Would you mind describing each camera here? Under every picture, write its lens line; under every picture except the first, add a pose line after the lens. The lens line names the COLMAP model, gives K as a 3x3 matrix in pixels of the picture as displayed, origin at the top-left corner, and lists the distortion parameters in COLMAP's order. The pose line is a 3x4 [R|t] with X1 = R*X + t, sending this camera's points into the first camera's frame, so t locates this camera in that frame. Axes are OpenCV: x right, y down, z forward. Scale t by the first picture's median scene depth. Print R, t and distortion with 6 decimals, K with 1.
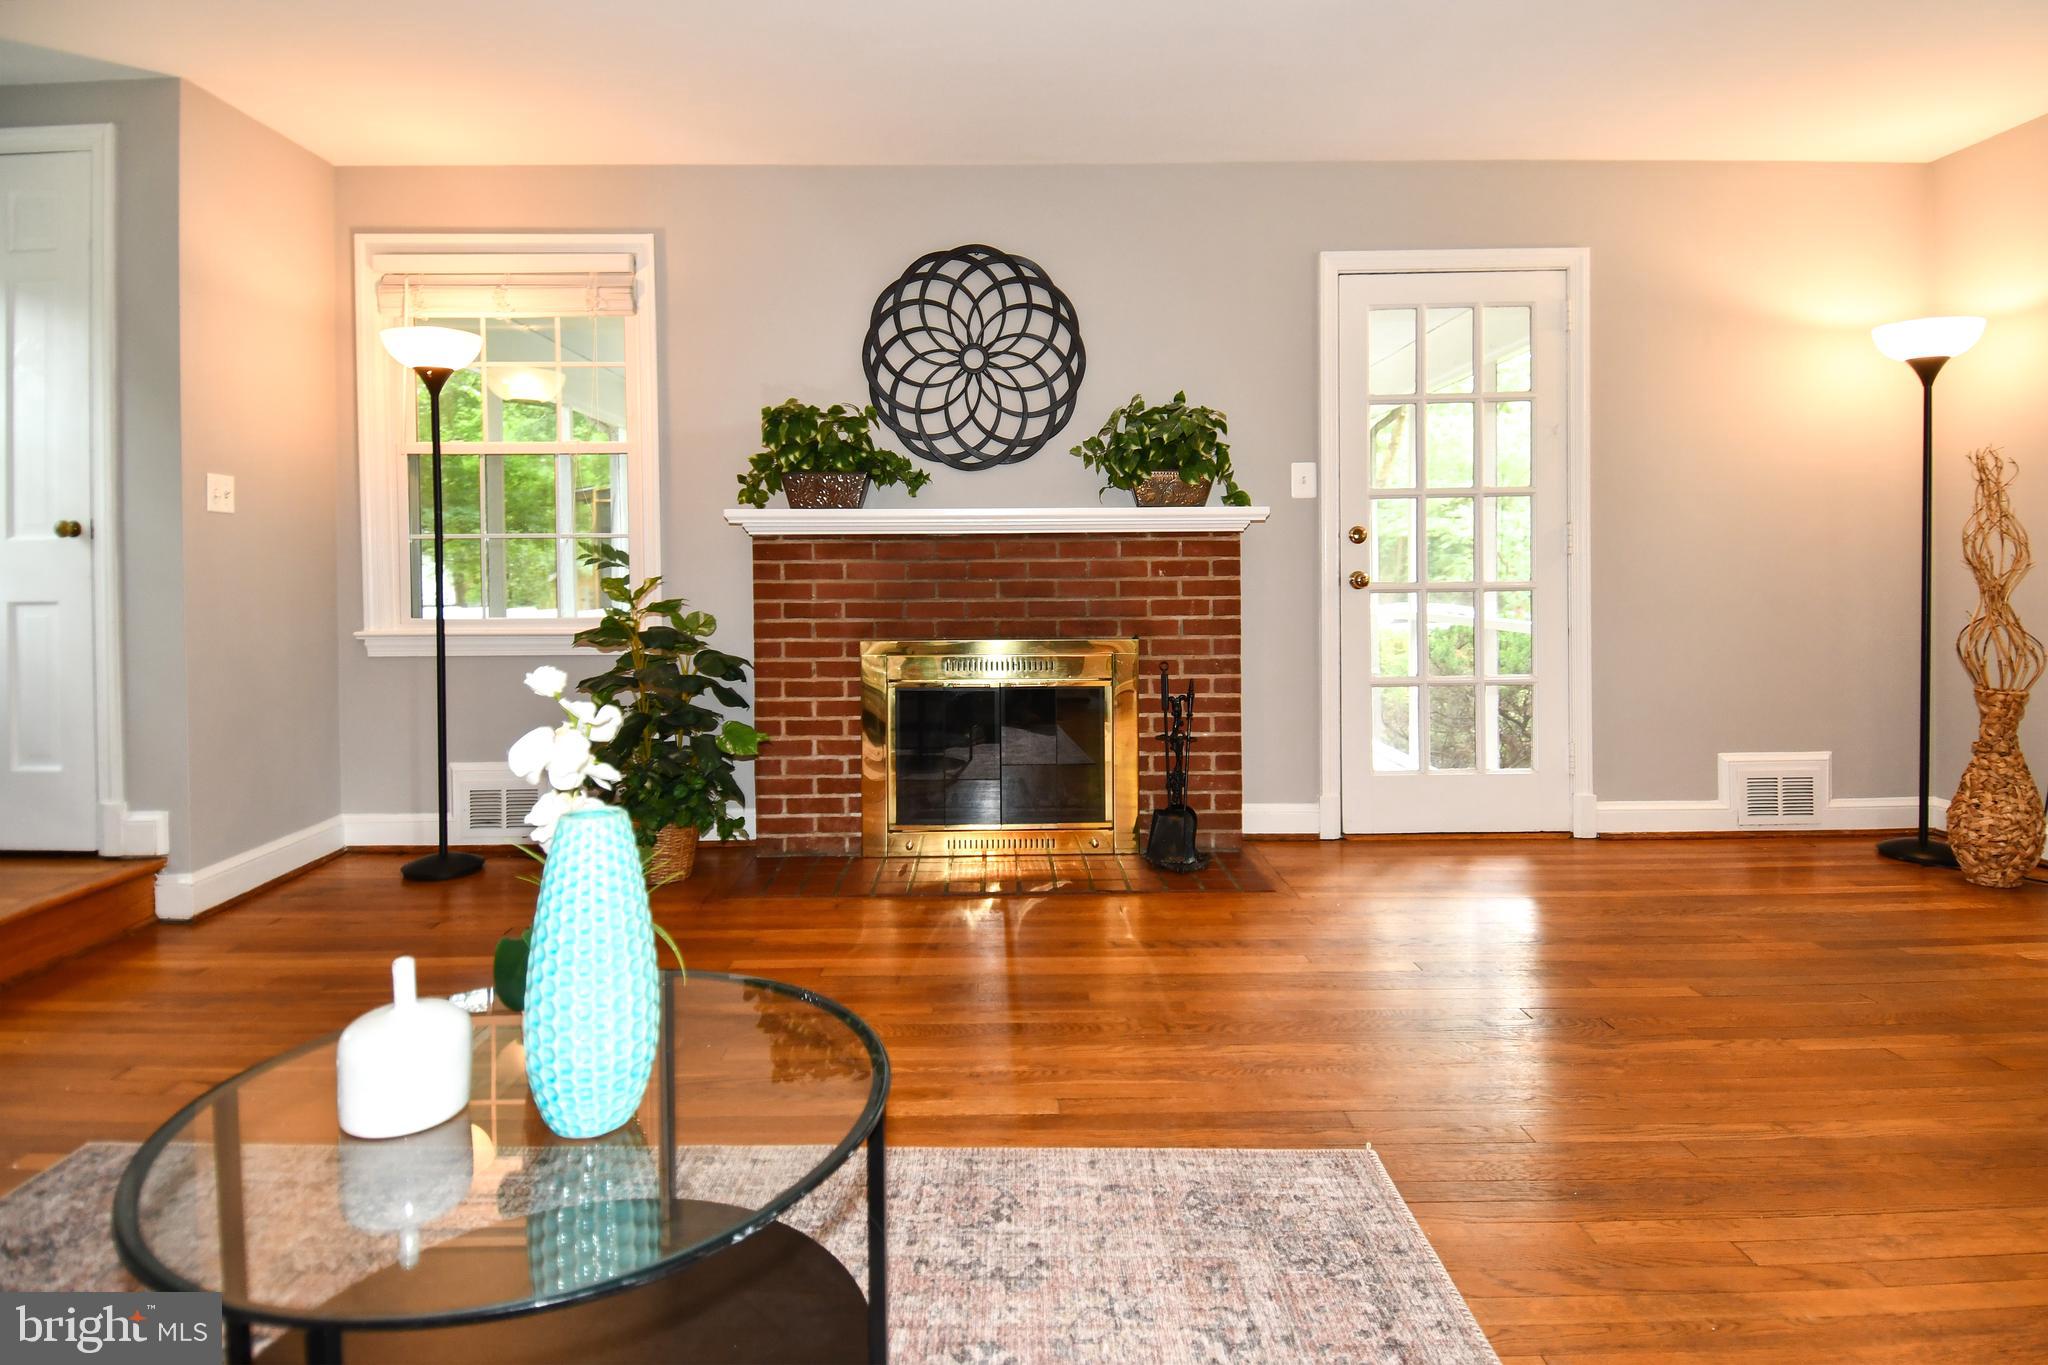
lens RADIAL K [[1125.7, 0, 1008.2], [0, 1125.7, 586.7], [0, 0, 1]] dist [0.031567, -0.034757]
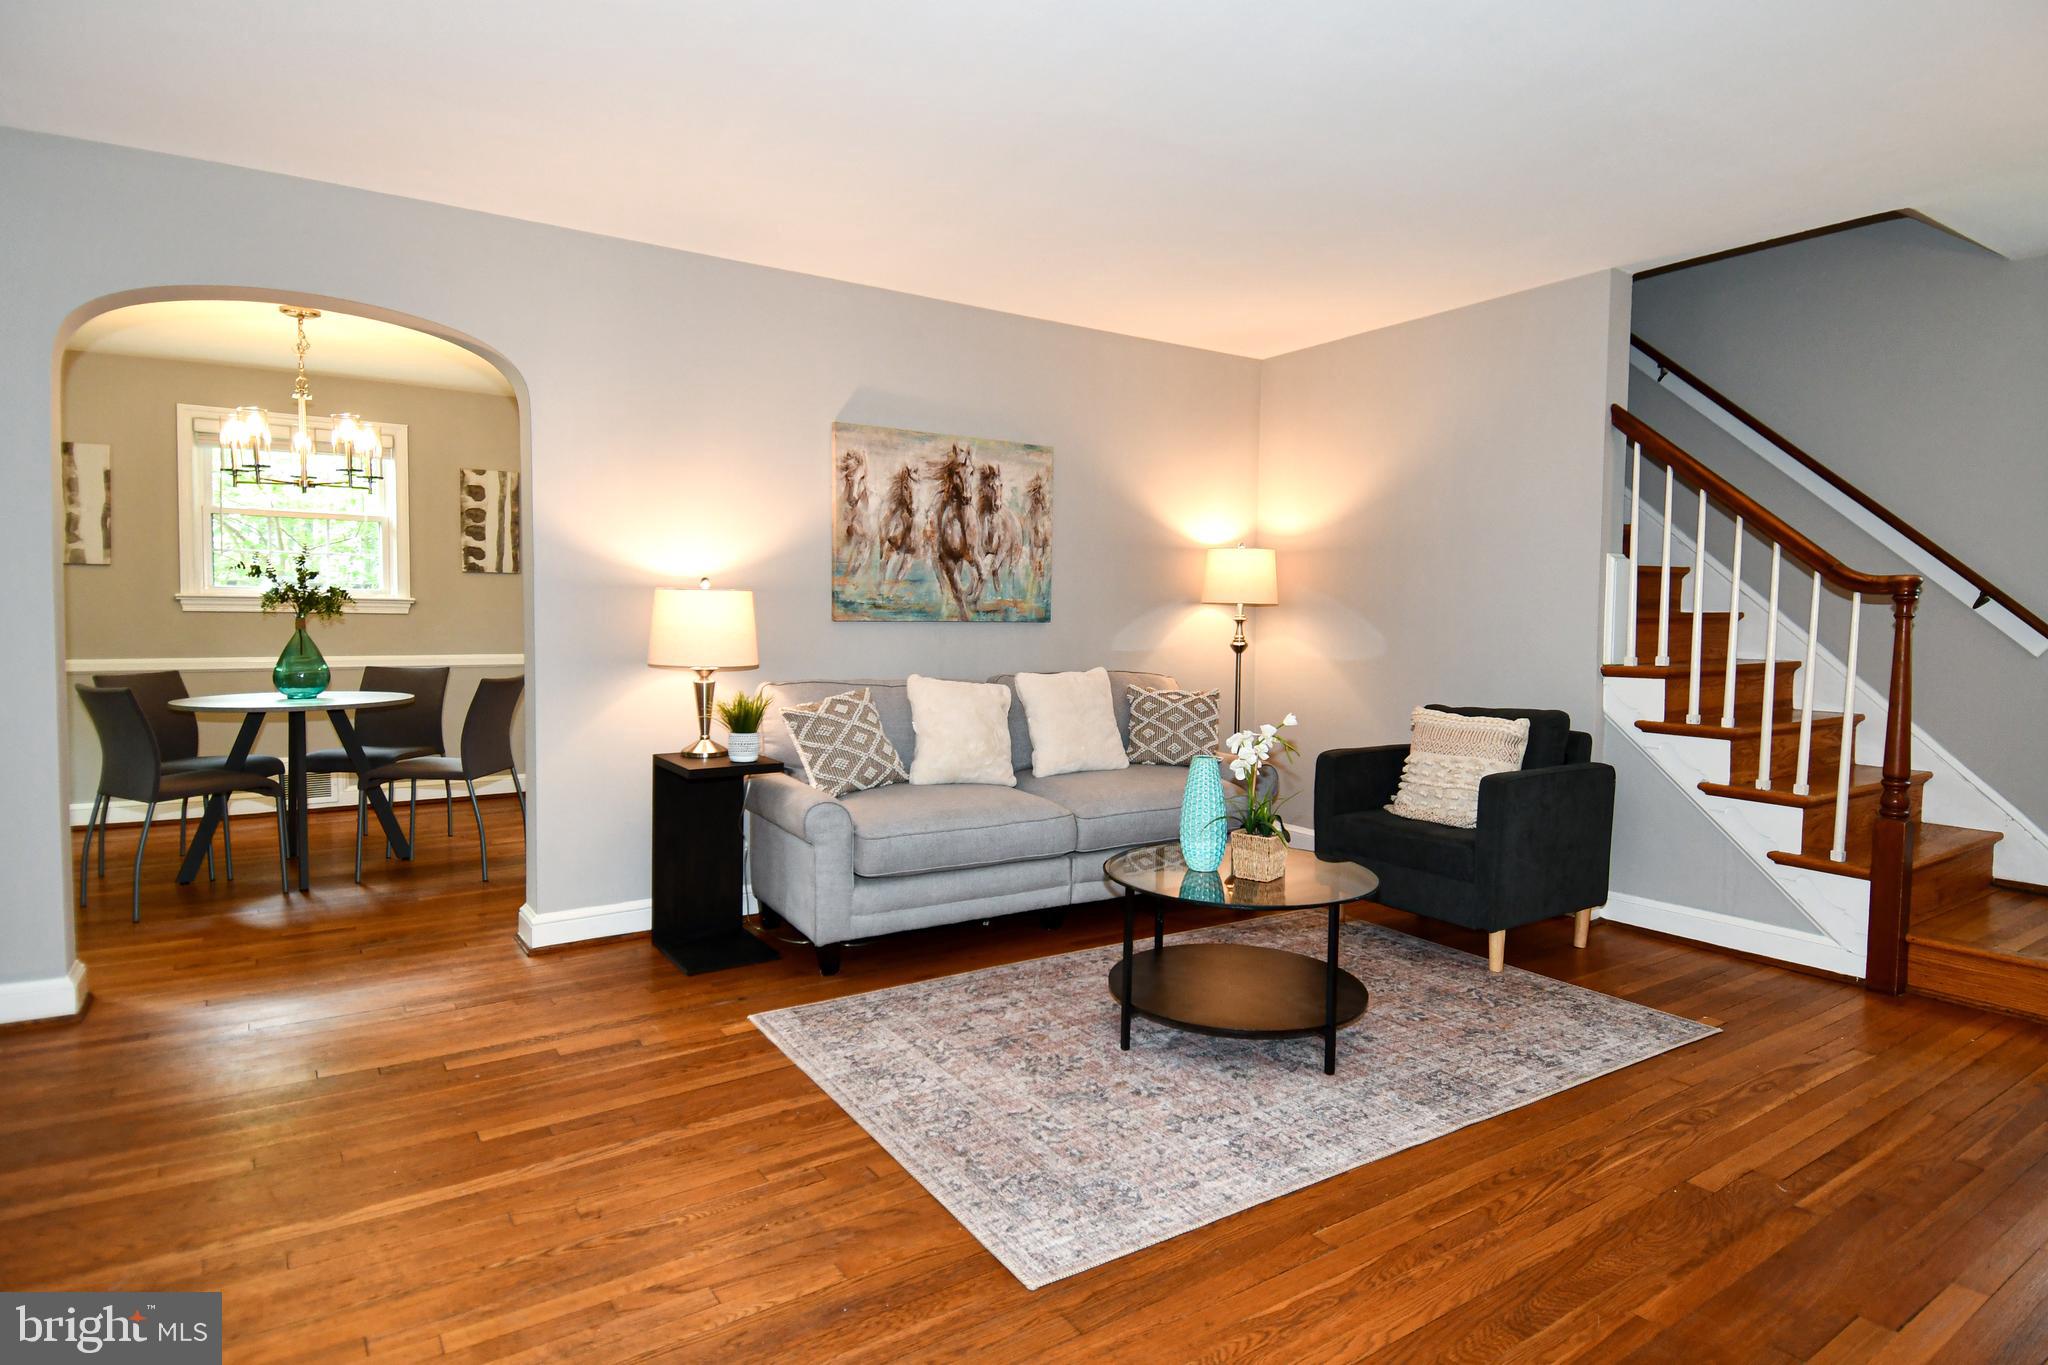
lens RADIAL K [[1125.7, 0, 1022.0], [0, 1125.7, 666.8], [0, 0, 1]] dist [0.031567, -0.034757]
pose [[-0.853792, 0.025849, -0.519973, 0.415760], [-0.006246, 0.998186, 0.059876, -0.052843], [0.520577, 0.054369, -0.852082, 0.907376]]
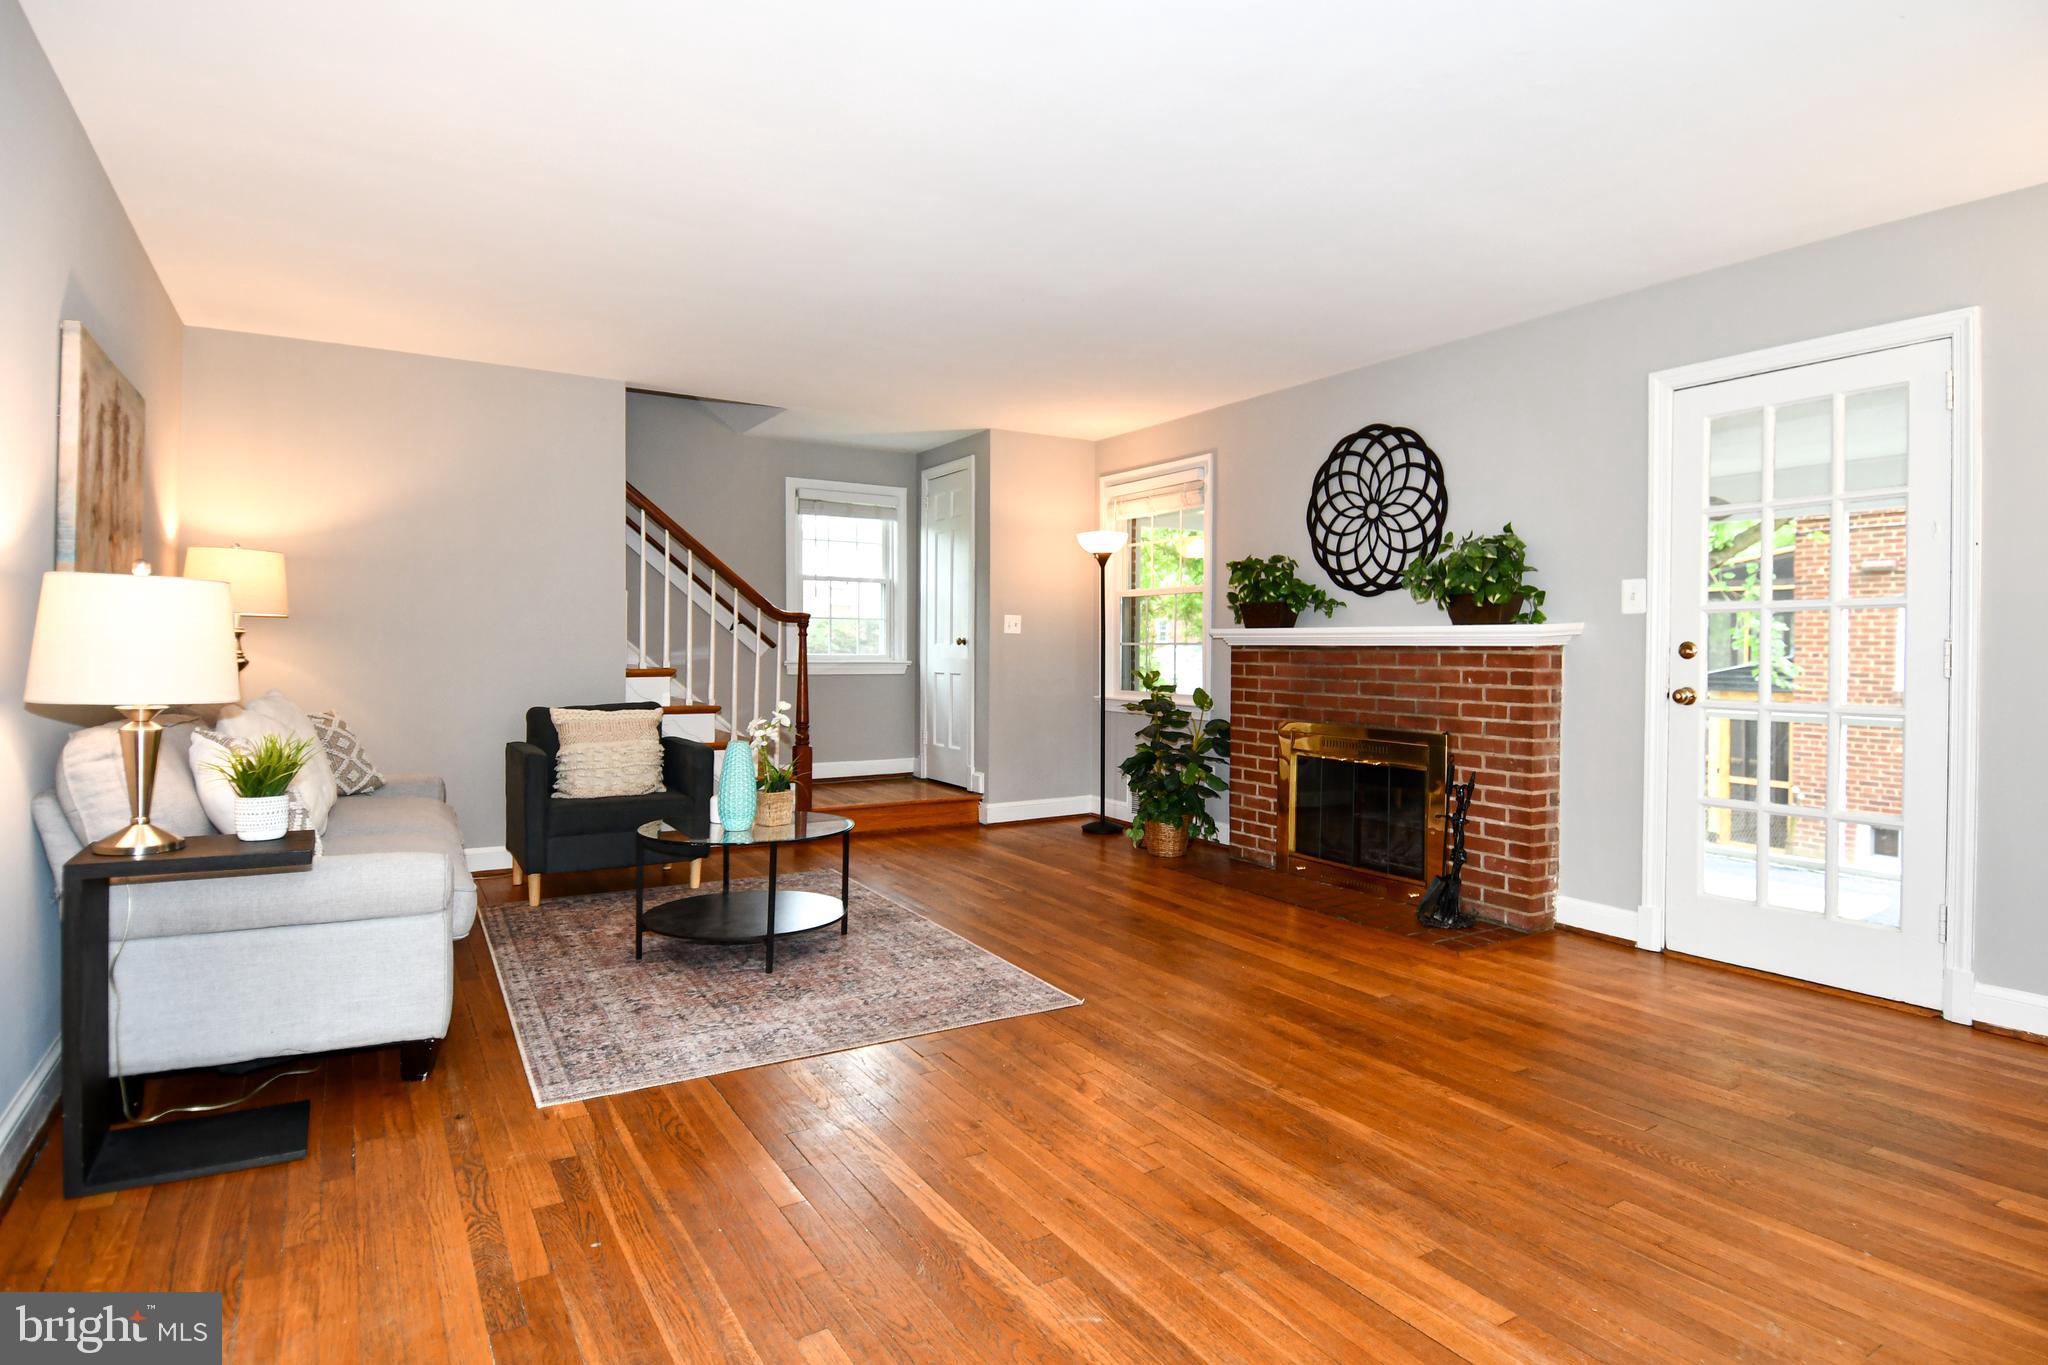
lens RADIAL K [[1125.7, 0, 1026.5], [0, 1125.7, 655.6], [0, 0, 1]] dist [0.031567, -0.034757]
pose [[0.500606, 0.020678, -0.865428, 0.918410], [-0.025400, 0.999635, 0.009192, -0.037409], [0.865303, 0.017380, 0.500948, 0.002209]]
